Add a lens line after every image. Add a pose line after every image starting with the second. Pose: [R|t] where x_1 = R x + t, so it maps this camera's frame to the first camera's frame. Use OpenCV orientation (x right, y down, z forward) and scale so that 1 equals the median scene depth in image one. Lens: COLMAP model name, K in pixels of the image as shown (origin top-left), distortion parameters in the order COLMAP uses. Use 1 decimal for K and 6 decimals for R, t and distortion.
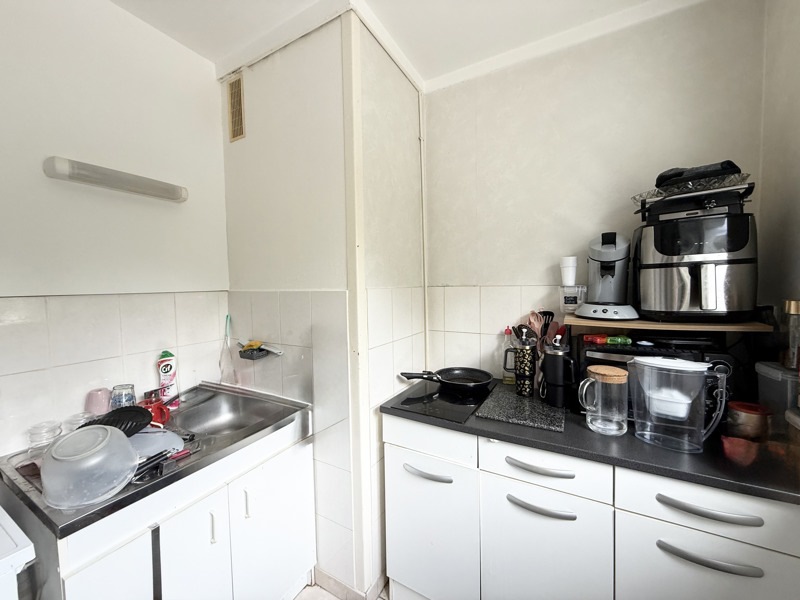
lens RADIAL K [[318.8, 0, 398.4], [0, 318.8, 299.1], [0, 0, 1]] dist [-0.001480, 0.000101]
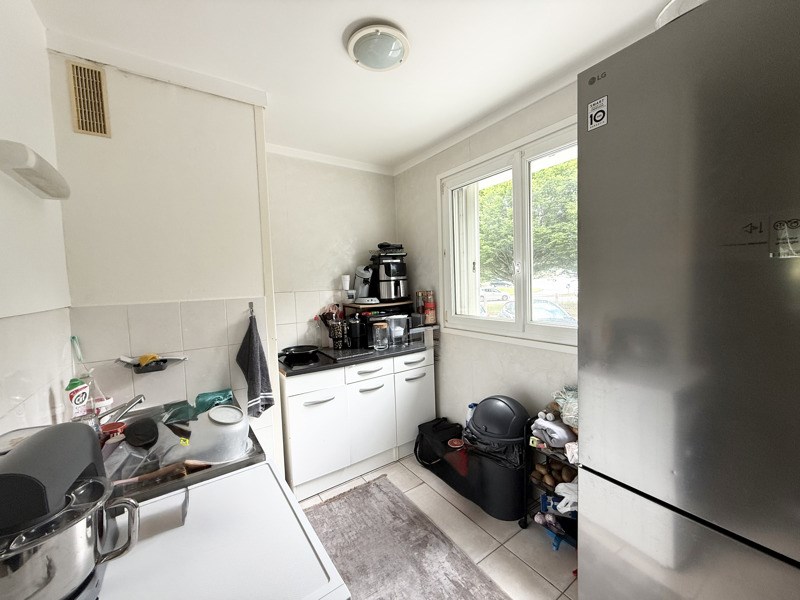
lens RADIAL K [[318.8, 0, 400.4], [0, 318.8, 300.4], [0, 0, 1]] dist [-0.001480, 0.000101]
pose [[0.437838, -0.054835, 0.897380, -1.310359], [0.071135, 0.997122, 0.026223, -0.006829], [-0.896235, 0.052354, 0.440478, -0.190428]]
